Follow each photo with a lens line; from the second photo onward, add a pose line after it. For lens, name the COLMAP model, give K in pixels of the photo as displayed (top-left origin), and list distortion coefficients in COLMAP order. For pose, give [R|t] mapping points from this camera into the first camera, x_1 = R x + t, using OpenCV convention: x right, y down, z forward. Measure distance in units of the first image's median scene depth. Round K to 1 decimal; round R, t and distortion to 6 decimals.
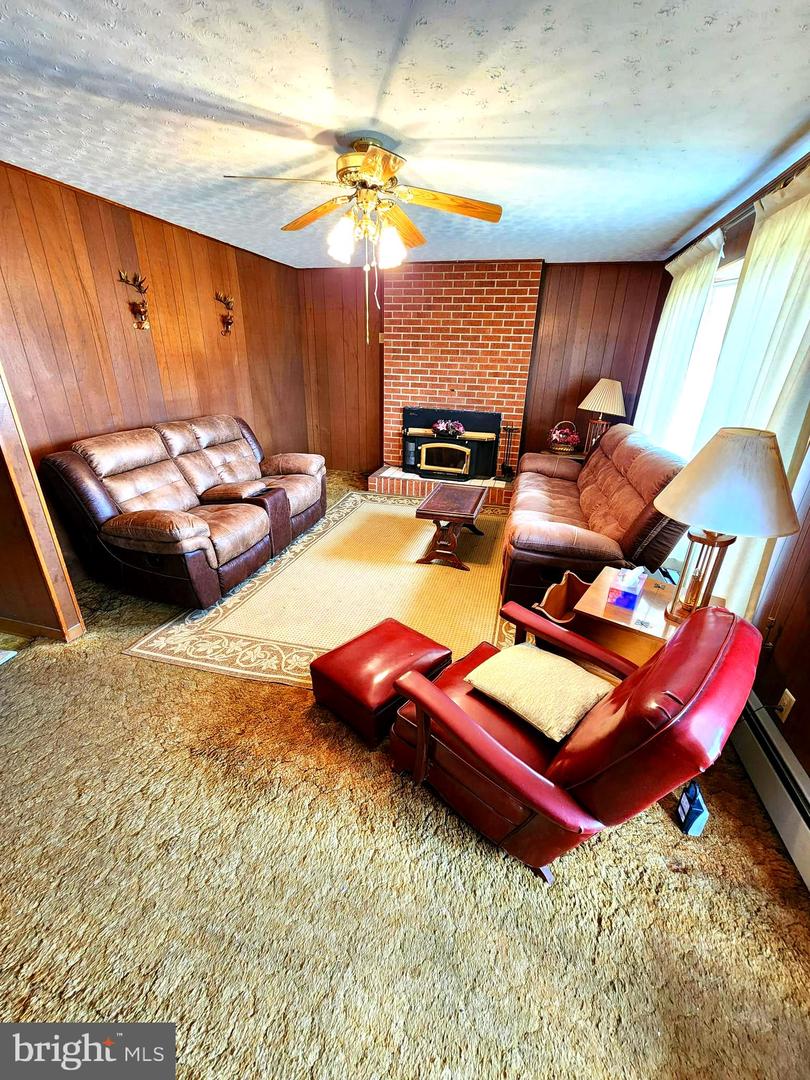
lens RADIAL K [[440.0, 0, 411.4], [0, 440.0, 543.2], [0, 0, 1]] dist [-0.000607, -0.000386]
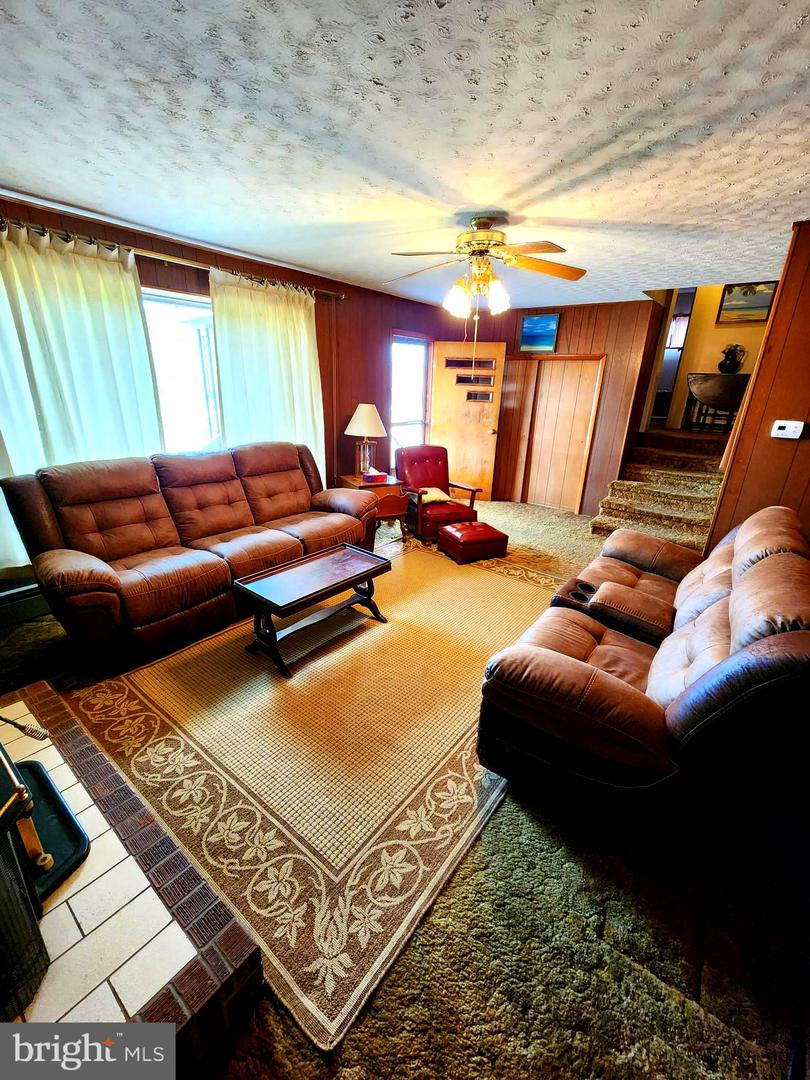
lens RADIAL K [[440.0, 0, 411.4], [0, 440.0, 543.2], [0, 0, 1]] dist [-0.000607, -0.000386]
pose [[-0.915787, -0.182621, 0.357749, -0.213534], [0.112707, 0.738049, 0.665268, -0.439591], [-0.385528, 0.649564, -0.655313, 1.005499]]
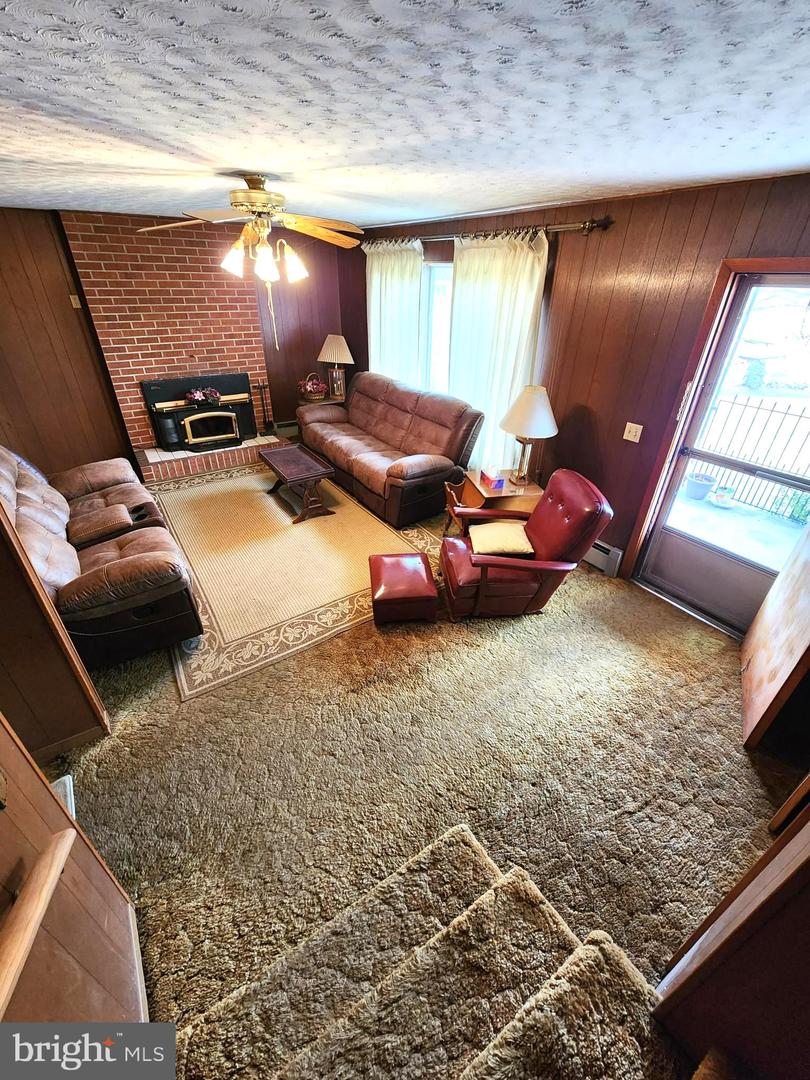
lens RADIAL K [[440.0, 0, 411.4], [0, 440.0, 543.2], [0, 0, 1]] dist [-0.000607, -0.000386]
pose [[0.658973, -0.399455, 0.637330, -0.376471], [0.294045, 0.916707, 0.270528, -0.090694], [-0.692309, 0.009133, 0.721543, -0.034574]]
